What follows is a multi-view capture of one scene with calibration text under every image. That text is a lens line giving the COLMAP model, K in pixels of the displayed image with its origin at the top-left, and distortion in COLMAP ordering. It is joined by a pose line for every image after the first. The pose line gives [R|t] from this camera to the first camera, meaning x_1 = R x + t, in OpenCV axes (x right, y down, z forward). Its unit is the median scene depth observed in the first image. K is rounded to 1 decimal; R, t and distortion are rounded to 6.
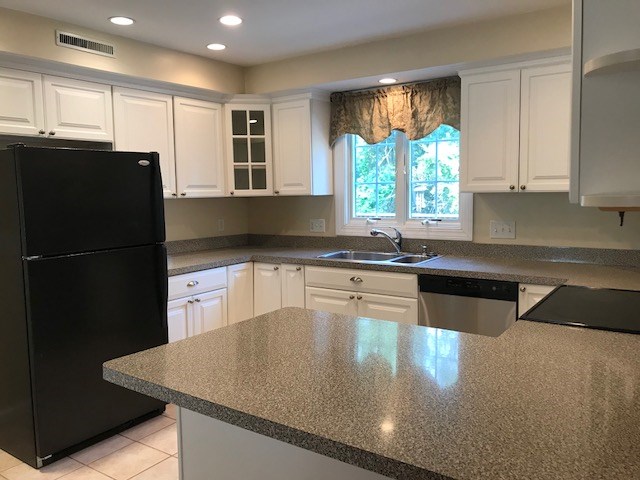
lens RADIAL K [[522.4, 0, 320.0], [0, 522.4, 240.0], [0, 0, 1]] dist [0.072275, -0.097972]
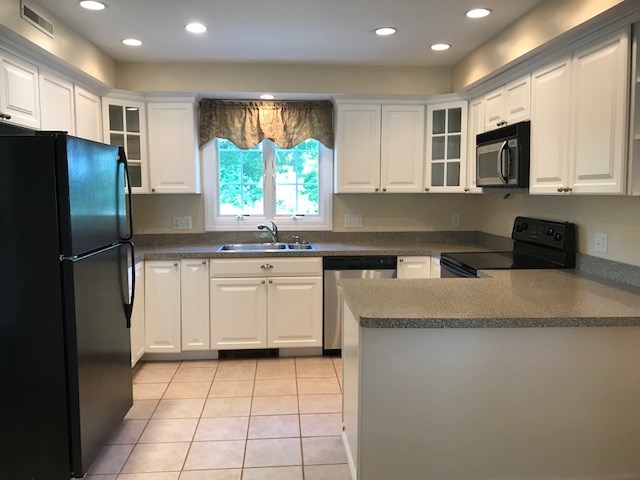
lens RADIAL K [[522.4, 0, 320.0], [0, 522.4, 240.0], [0, 0, 1]] dist [0.072275, -0.097972]
pose [[0.782664, -0.045779, 0.620759, -0.510952], [0.048882, 0.998732, 0.012022, 0.007890], [-0.620522, 0.020935, 0.783909, 0.013119]]
